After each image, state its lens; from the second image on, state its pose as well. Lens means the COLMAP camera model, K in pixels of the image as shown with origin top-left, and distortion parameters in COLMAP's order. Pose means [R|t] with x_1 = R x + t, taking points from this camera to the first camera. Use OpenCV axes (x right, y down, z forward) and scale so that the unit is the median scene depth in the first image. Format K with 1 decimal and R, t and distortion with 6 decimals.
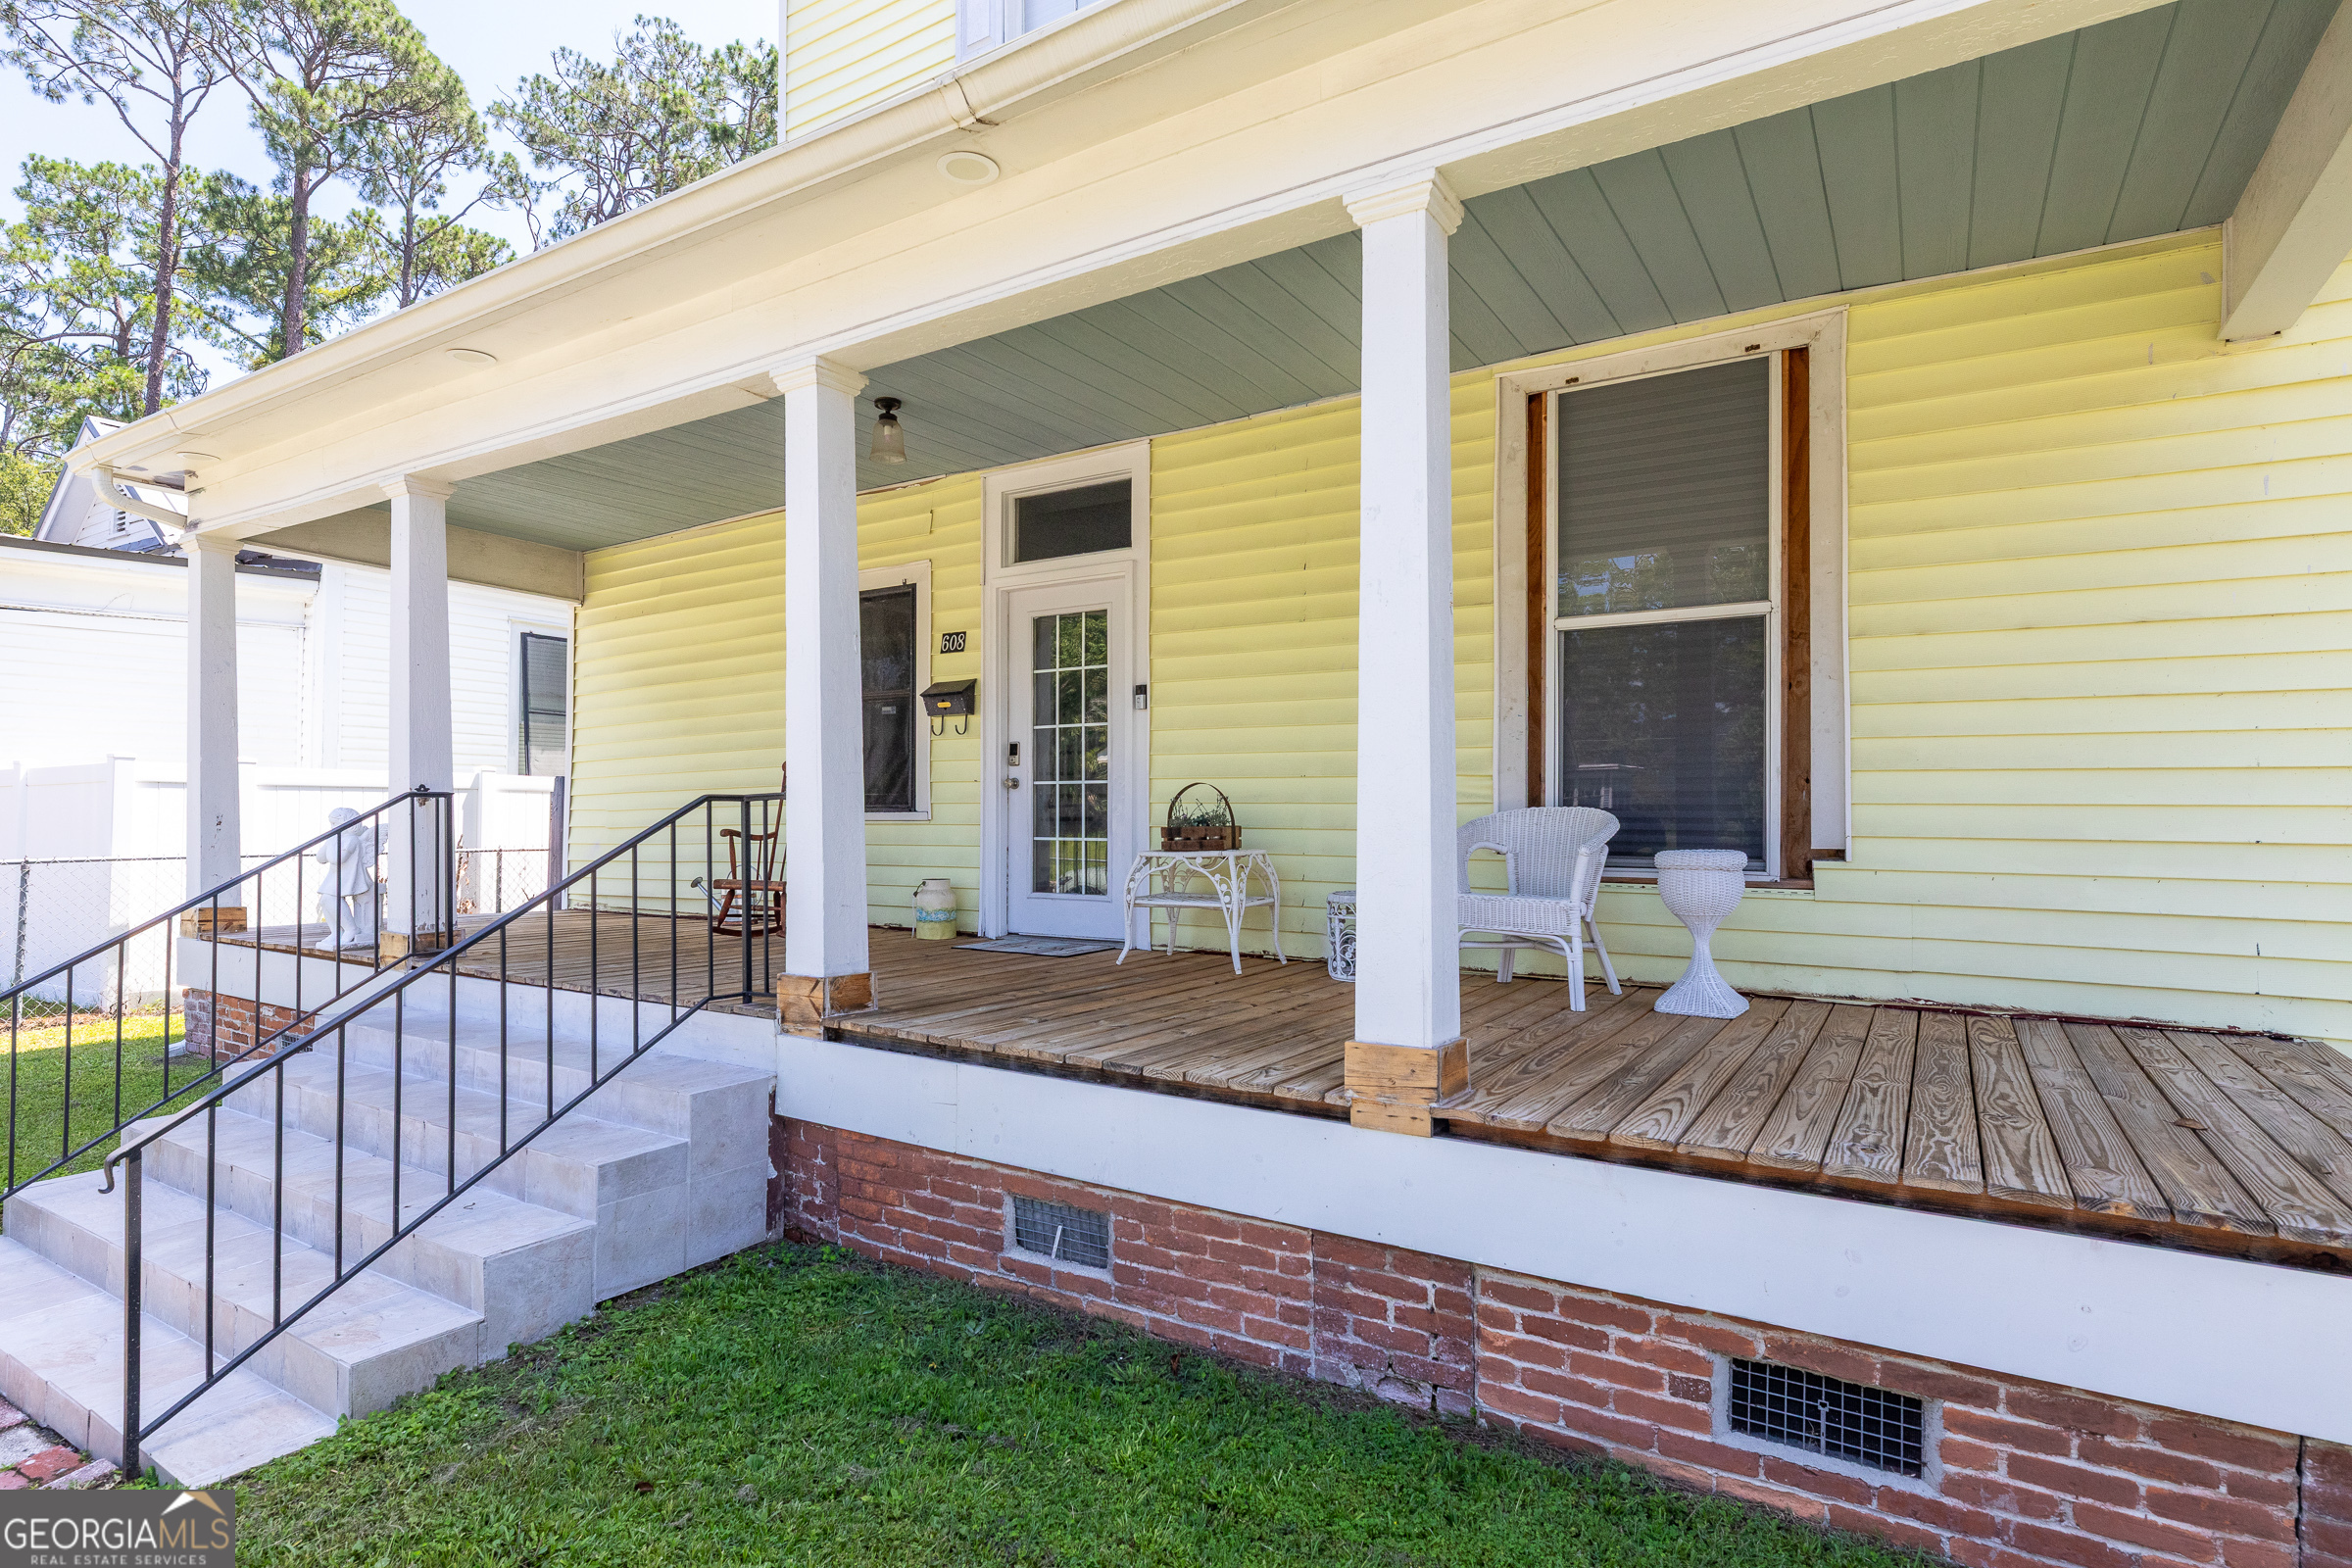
lens RADIAL K [[1193.1, 0, 1185.6], [0, 1193.1, 798.6], [0, 0, 1]] dist [0.003411, 0.001603]
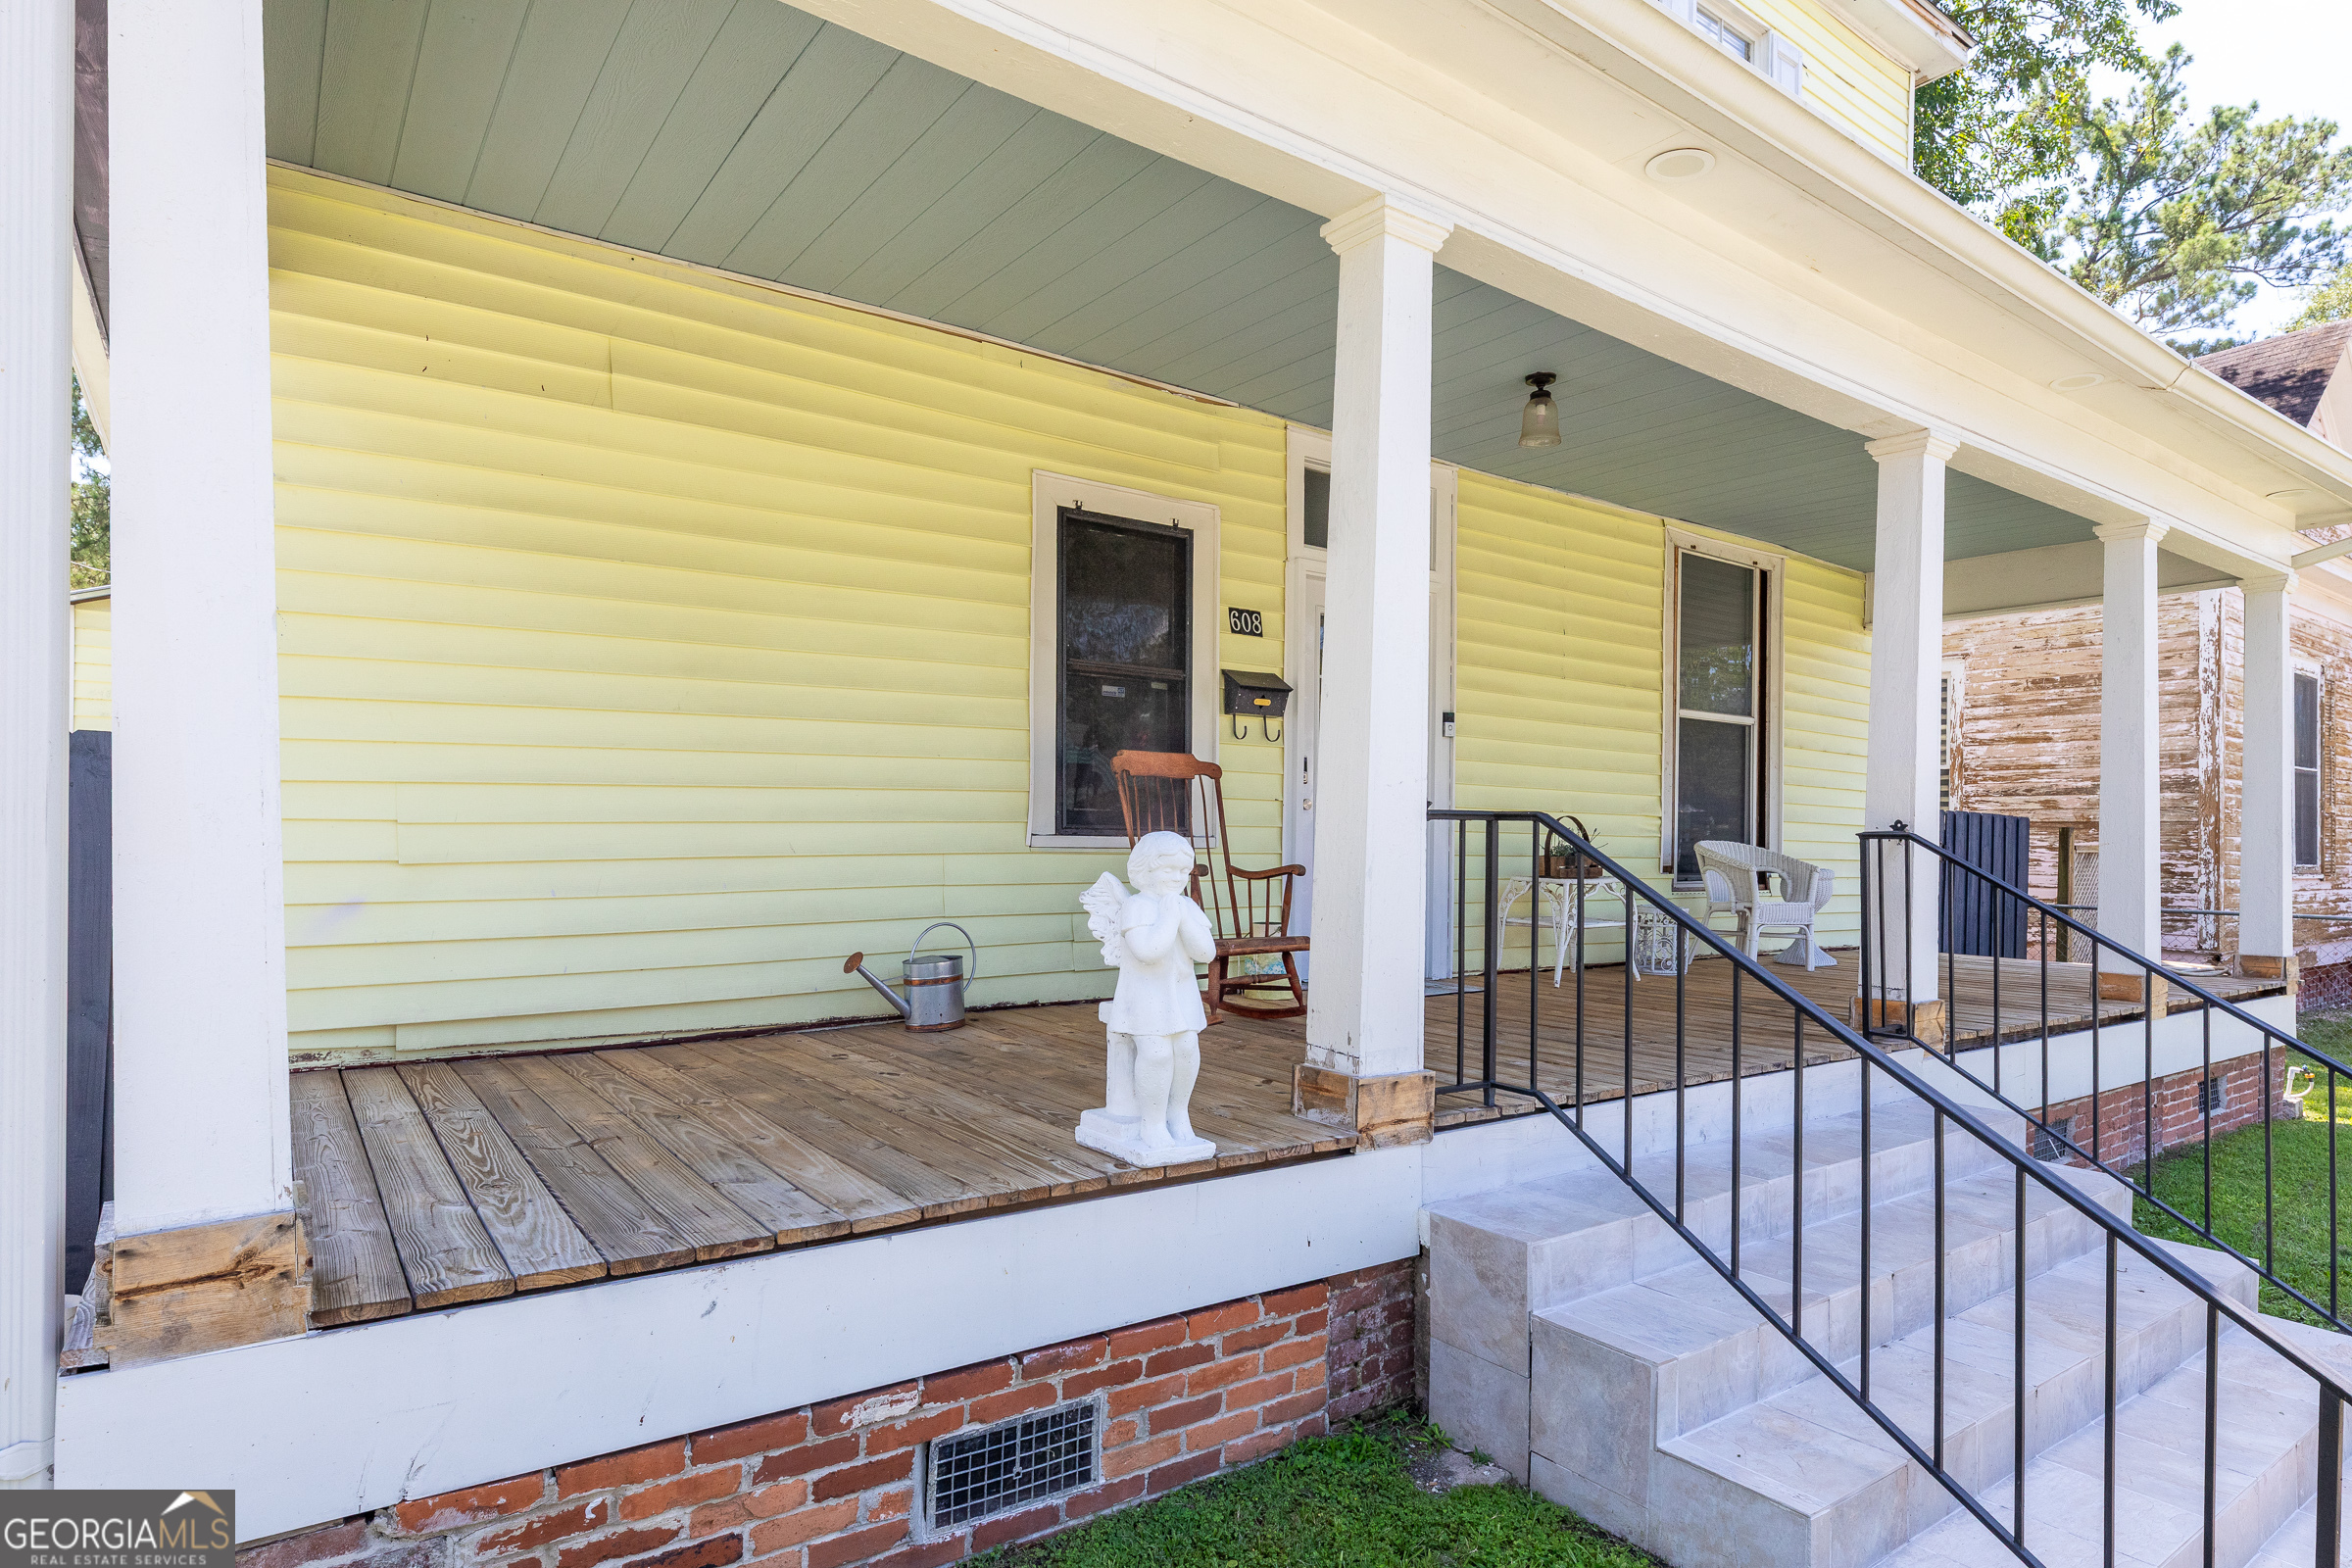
lens RADIAL K [[1305.4, 0, 1188.8], [0, 1305.4, 779.7], [0, 0, 1]] dist [0.002767, -0.000297]
pose [[0.367212, 0.049453, 0.928822, -1.018132], [-0.018396, 0.998776, -0.045904, 0.012908], [-0.929955, -0.000230, 0.367673, 0.731176]]
